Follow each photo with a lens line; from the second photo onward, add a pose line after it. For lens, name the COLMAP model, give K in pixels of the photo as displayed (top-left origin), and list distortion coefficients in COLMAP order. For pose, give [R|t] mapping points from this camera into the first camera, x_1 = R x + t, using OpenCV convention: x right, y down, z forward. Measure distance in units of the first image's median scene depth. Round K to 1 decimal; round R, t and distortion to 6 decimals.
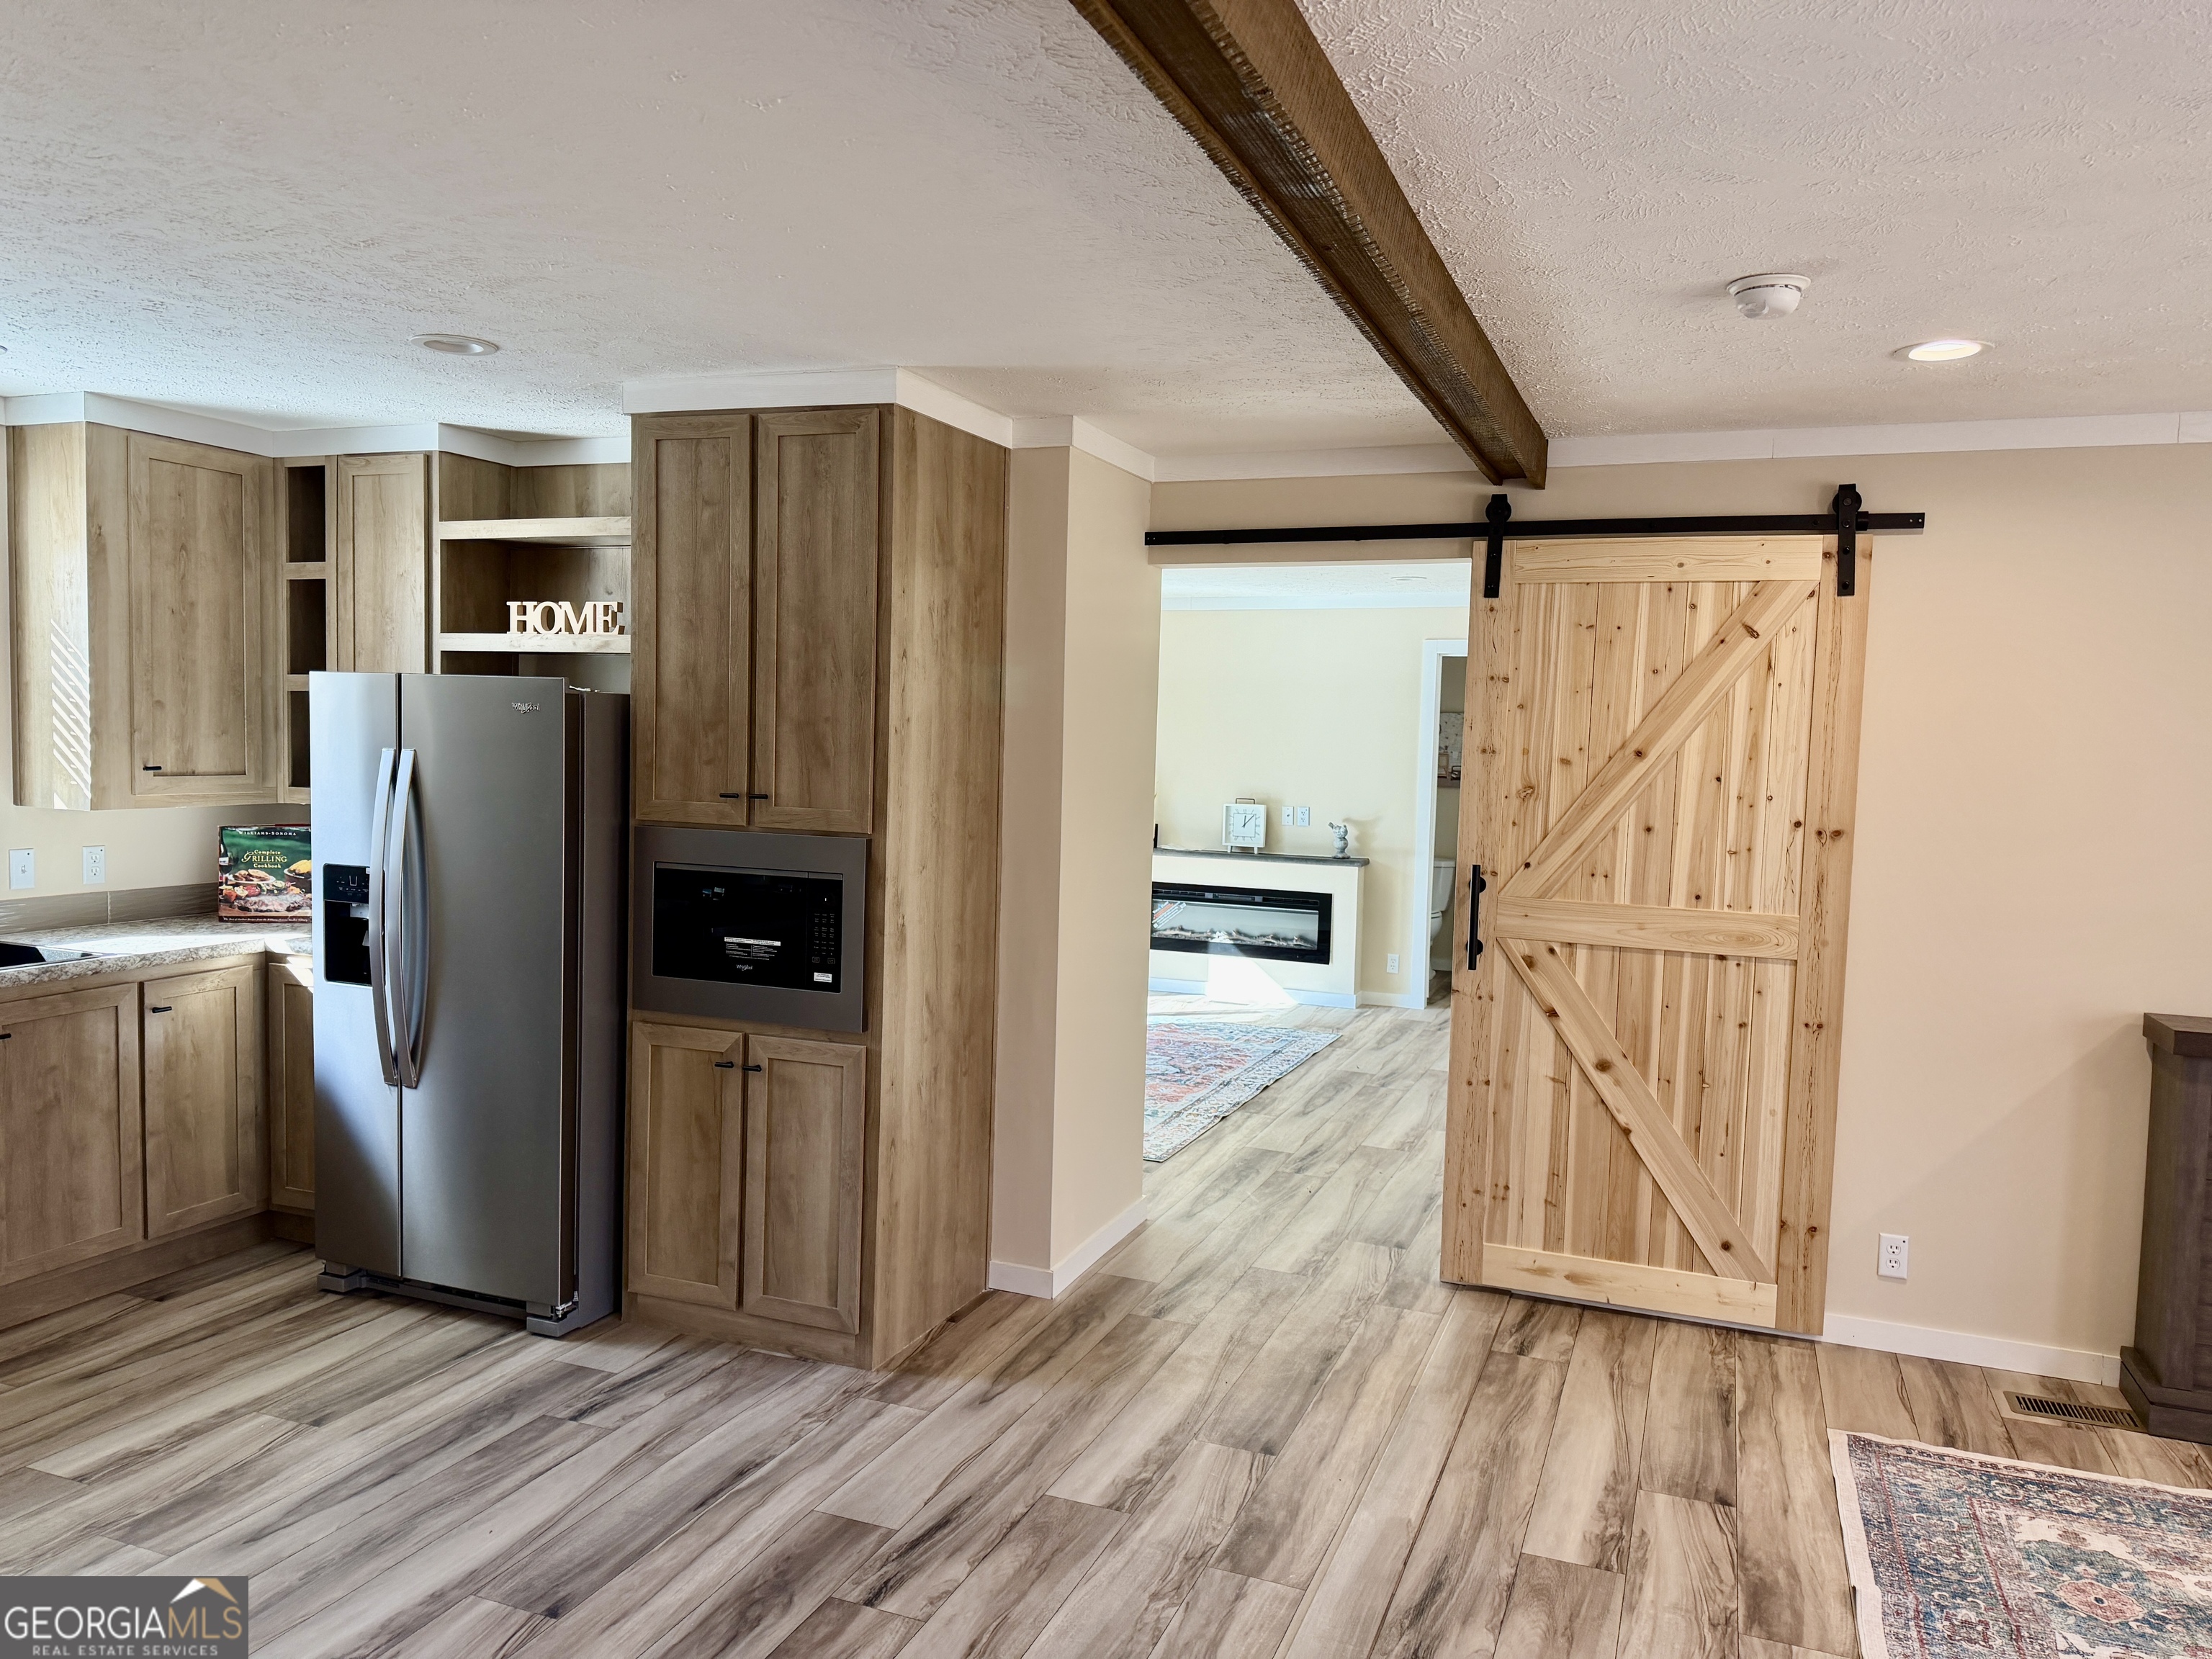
lens RADIAL K [[1540.4, 0, 1106.0], [0, 1540.4, 829.5], [0, 0, 1]] dist [0.051143, -0.062155]
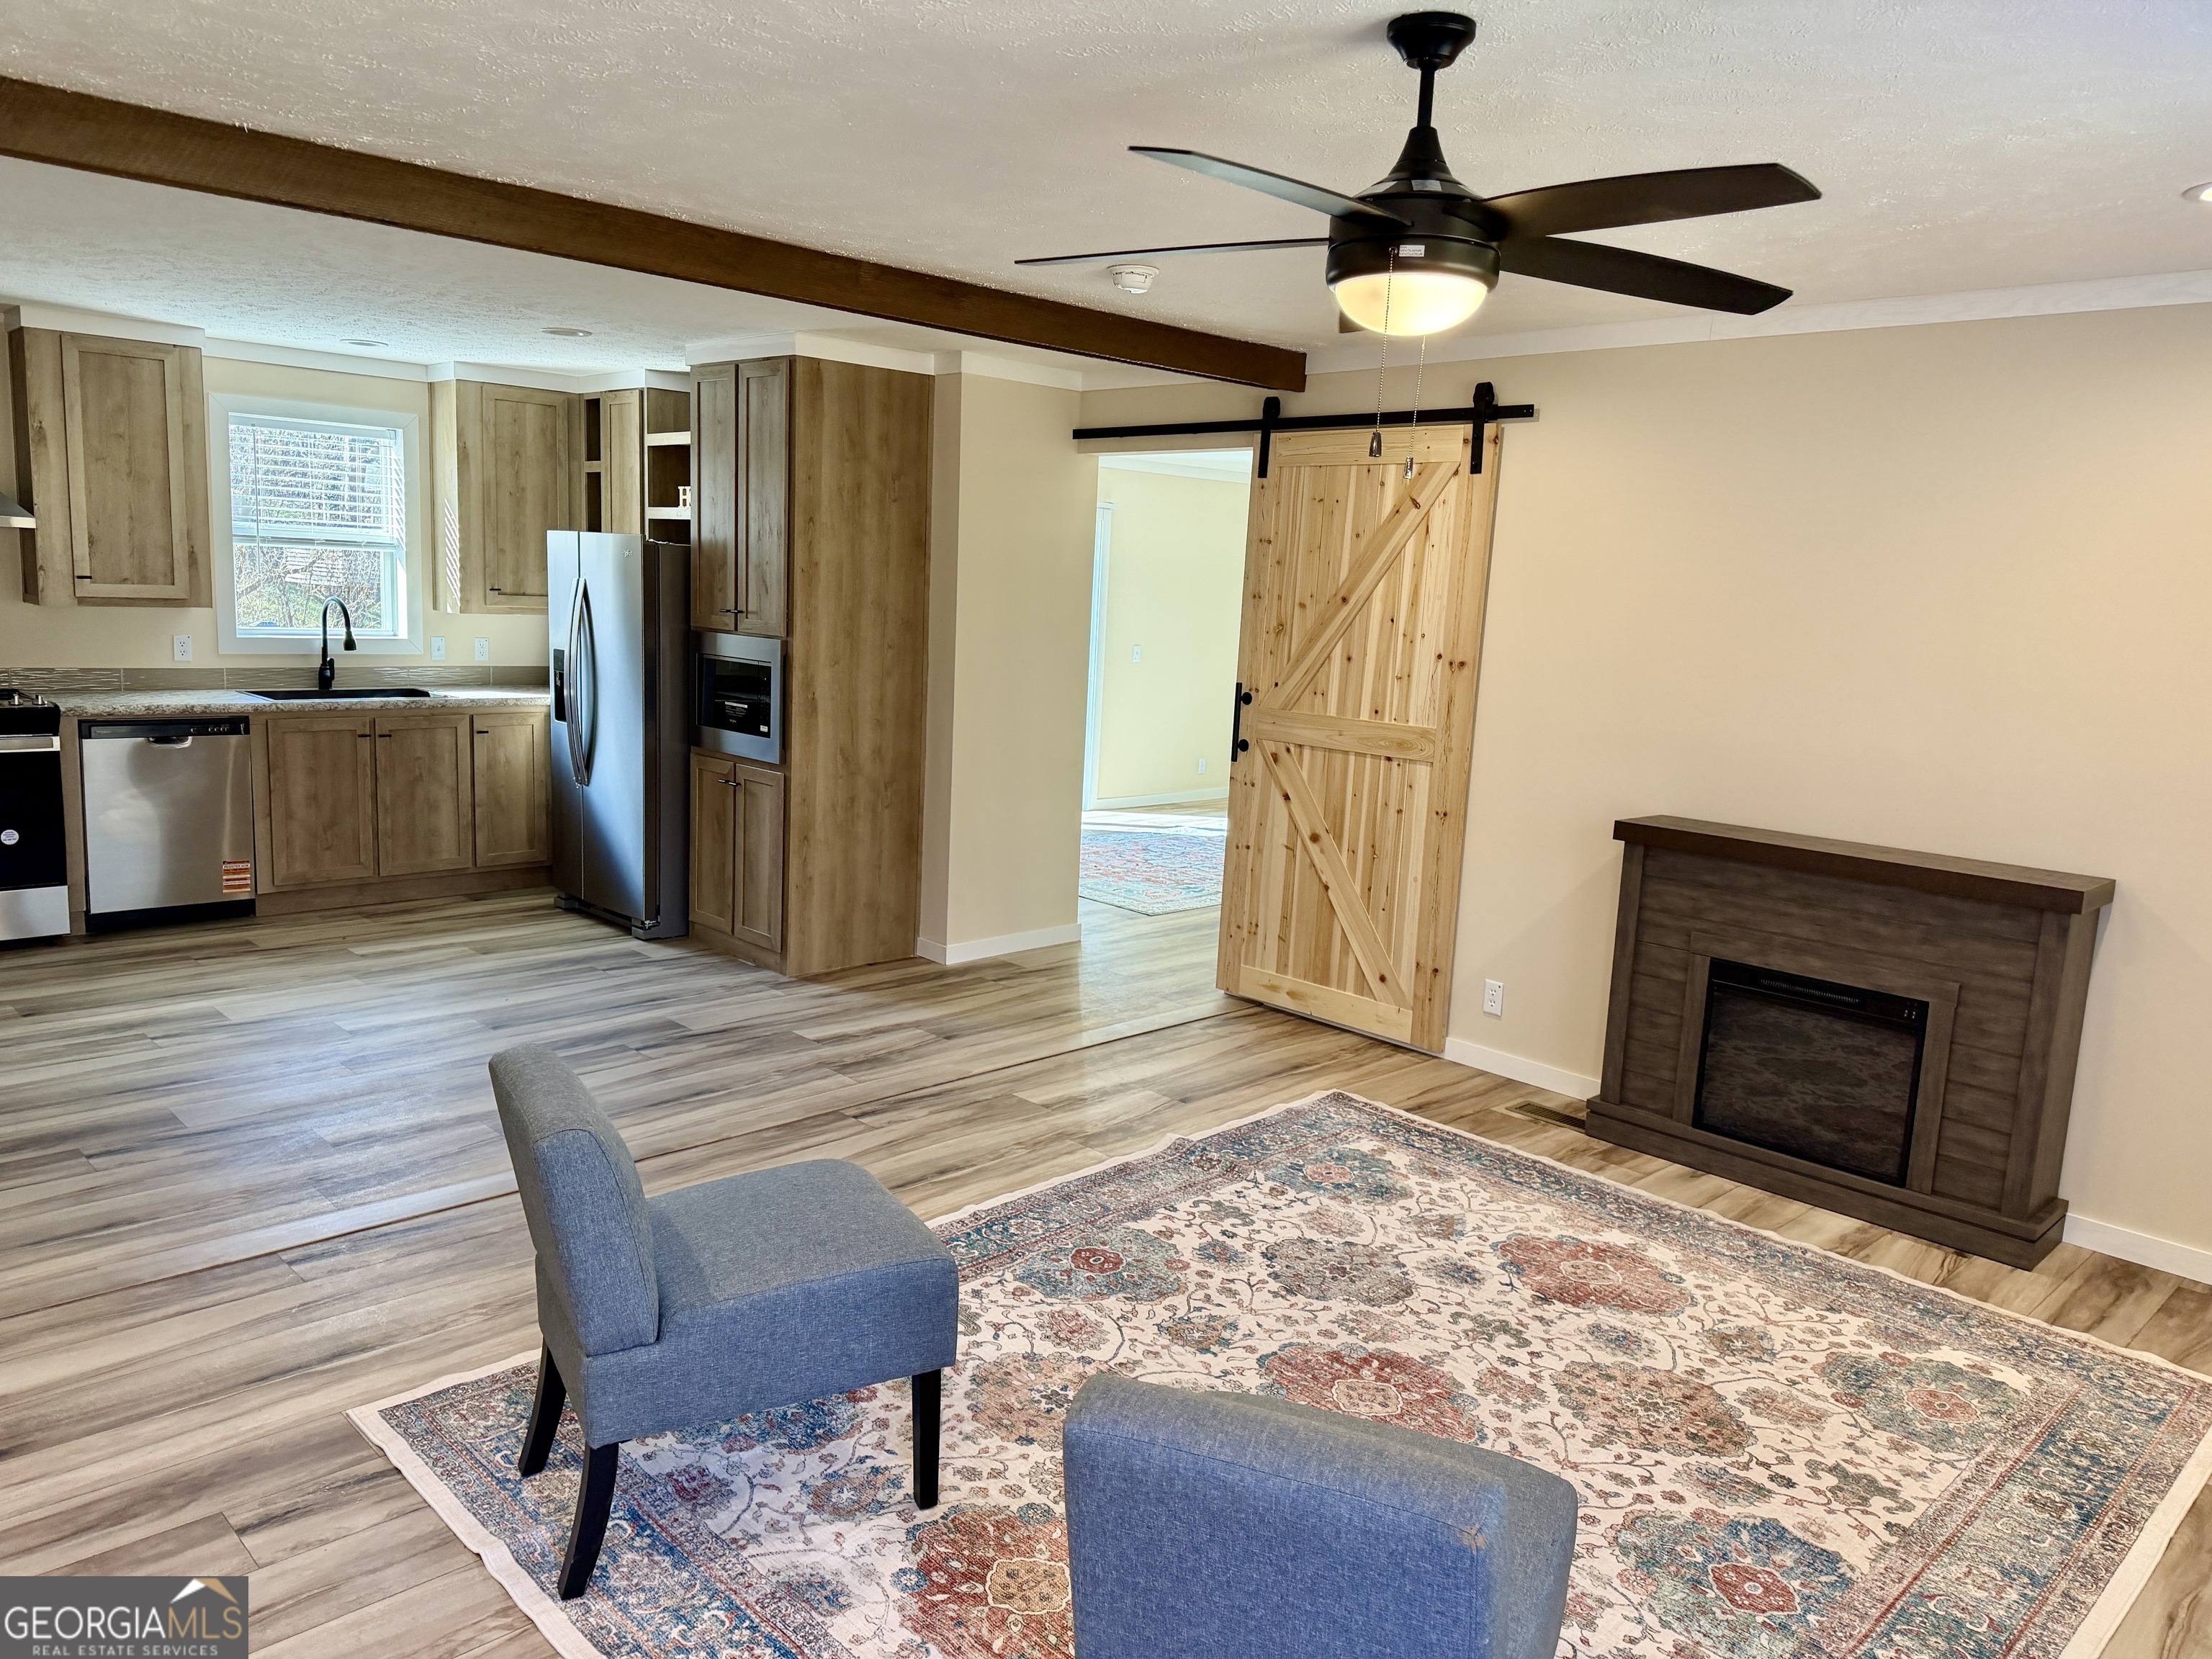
lens RADIAL K [[1550.5, 0, 1137.4], [0, 1550.5, 838.0], [0, 0, 1]] dist [0.108191, -0.162315]
pose [[0.913021, 0.080183, -0.399954, 0.751449], [-0.046425, 0.994545, 0.093405, 0.037490], [0.405262, -0.066713, 0.911763, -0.286547]]
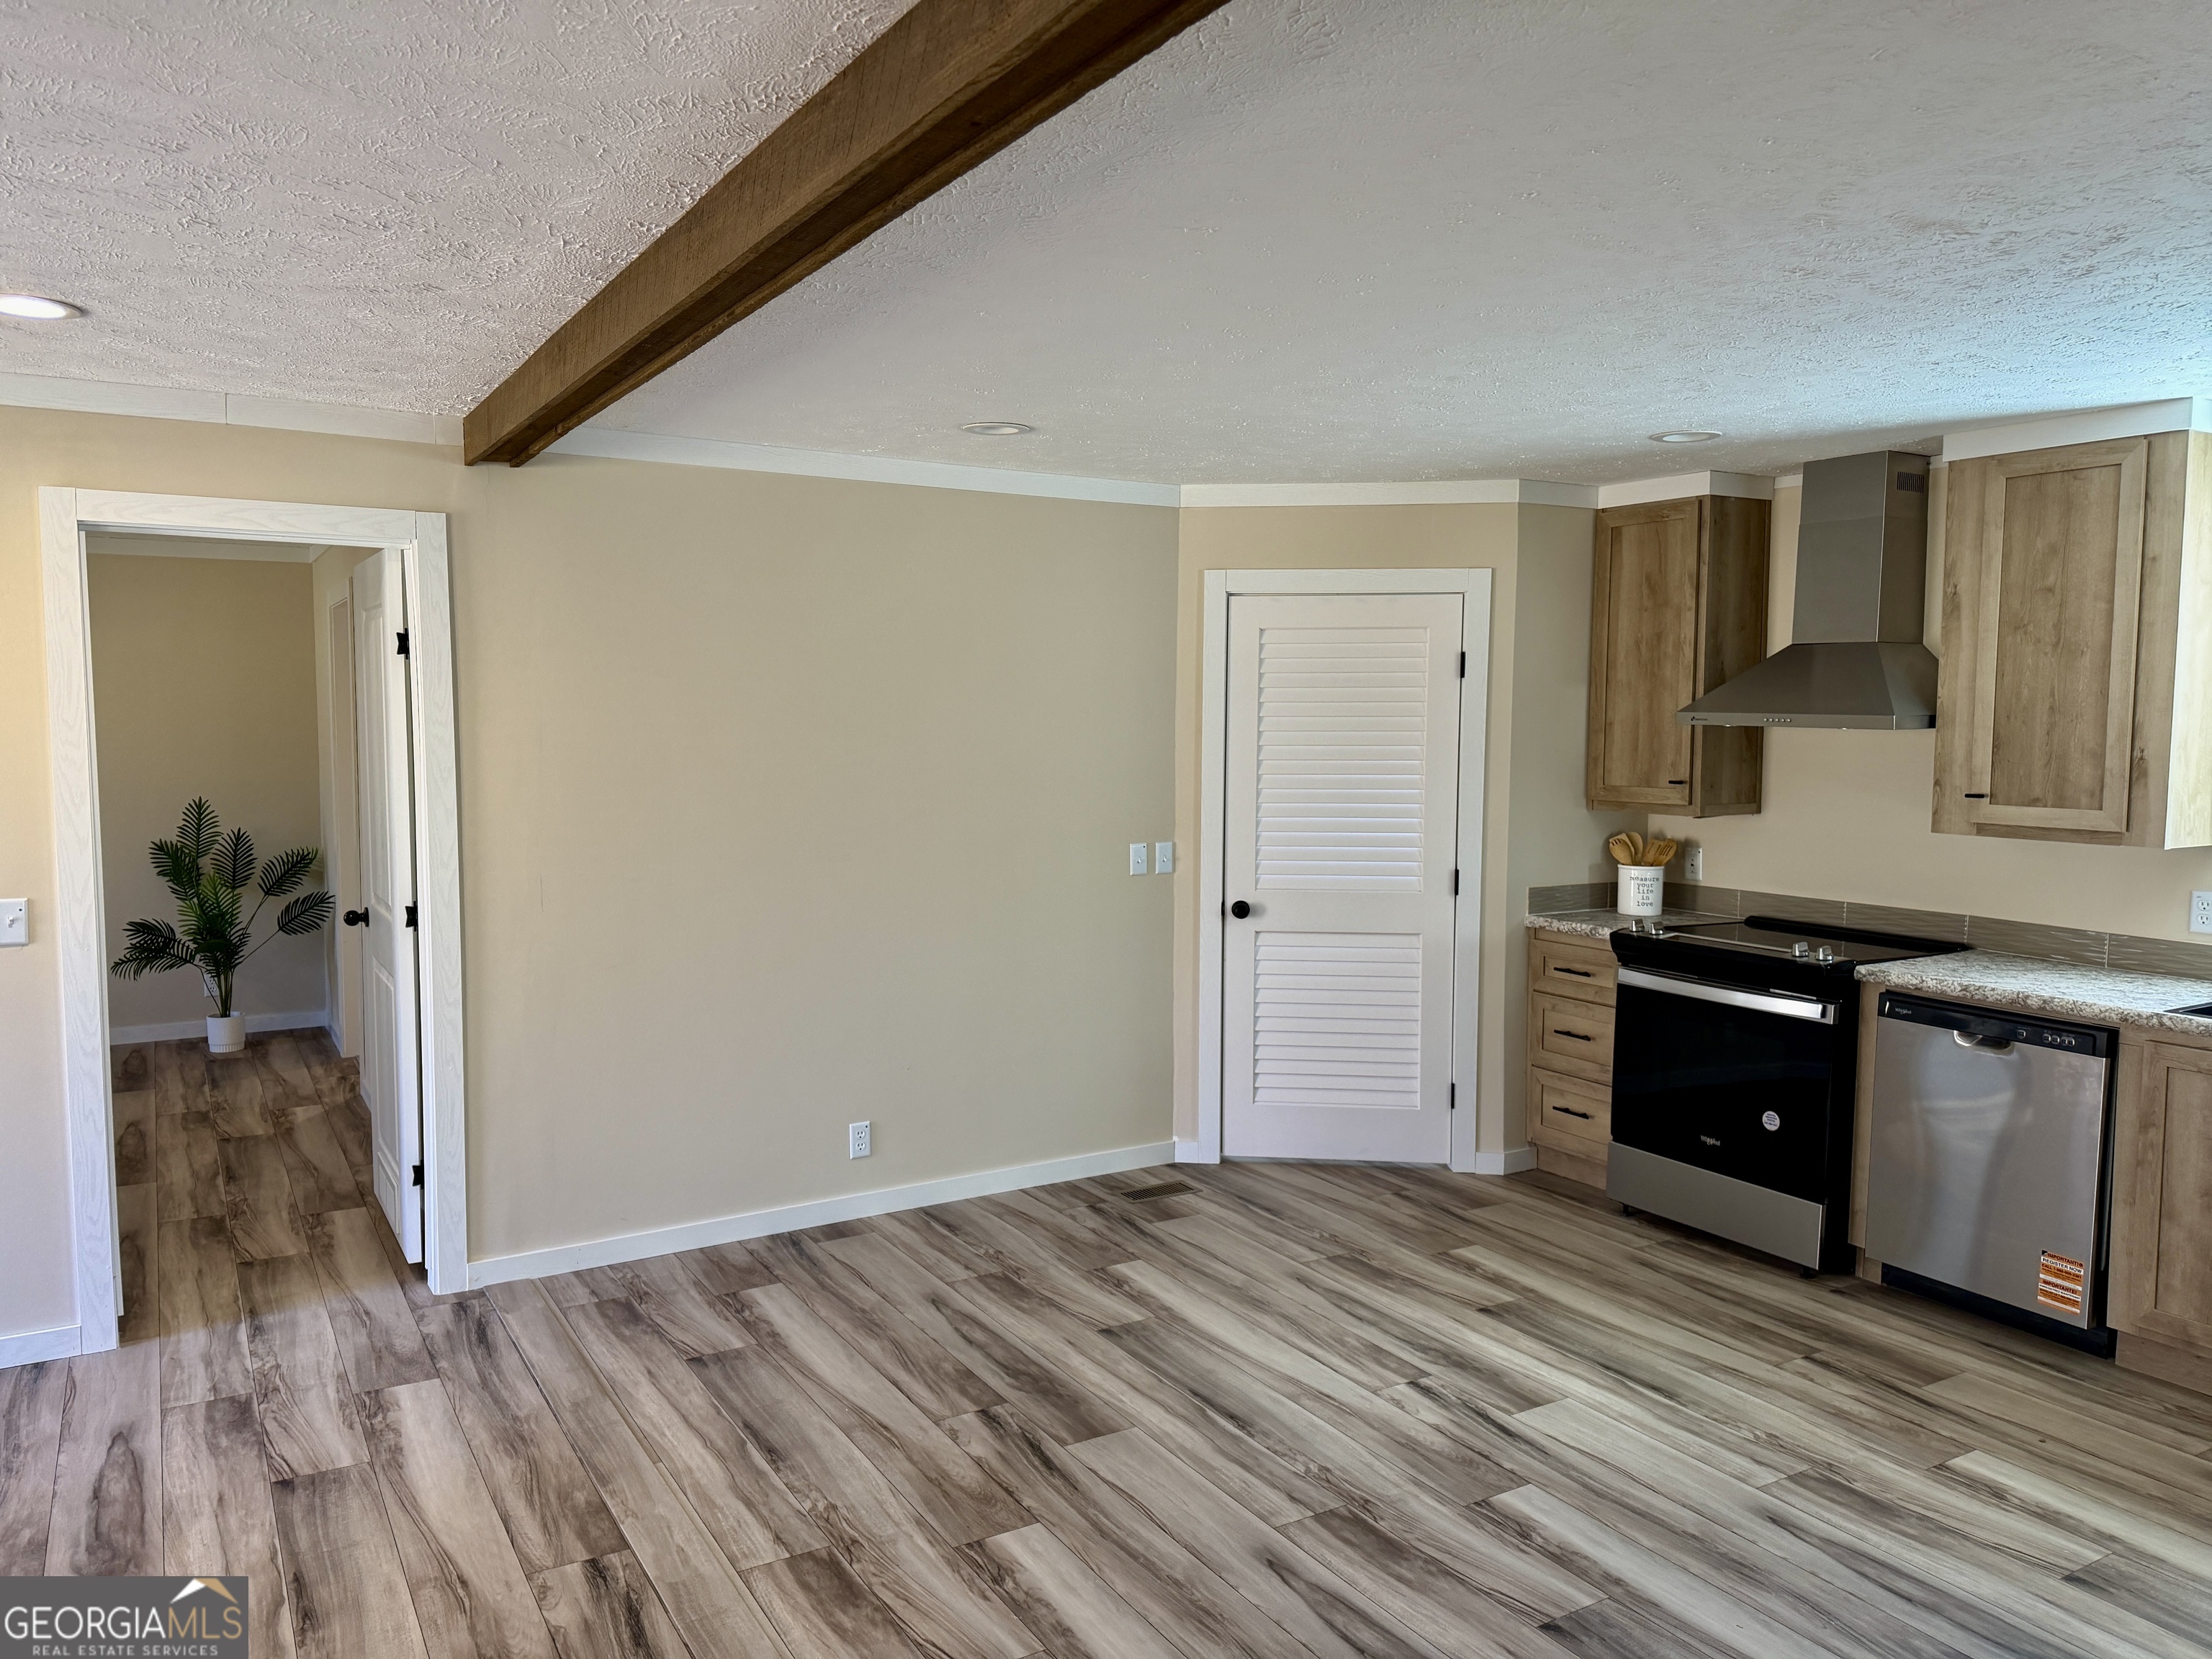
lens RADIAL K [[1532.6, 0, 1038.8], [0, 1532.6, 835.2], [0, 0, 1]] dist [0.053219, -0.076540]
pose [[-0.638190, 0.031247, -0.769244, 0.412825], [-0.068432, 0.992919, 0.097105, -0.056496], [0.766831, 0.114612, -0.631533, 0.892944]]
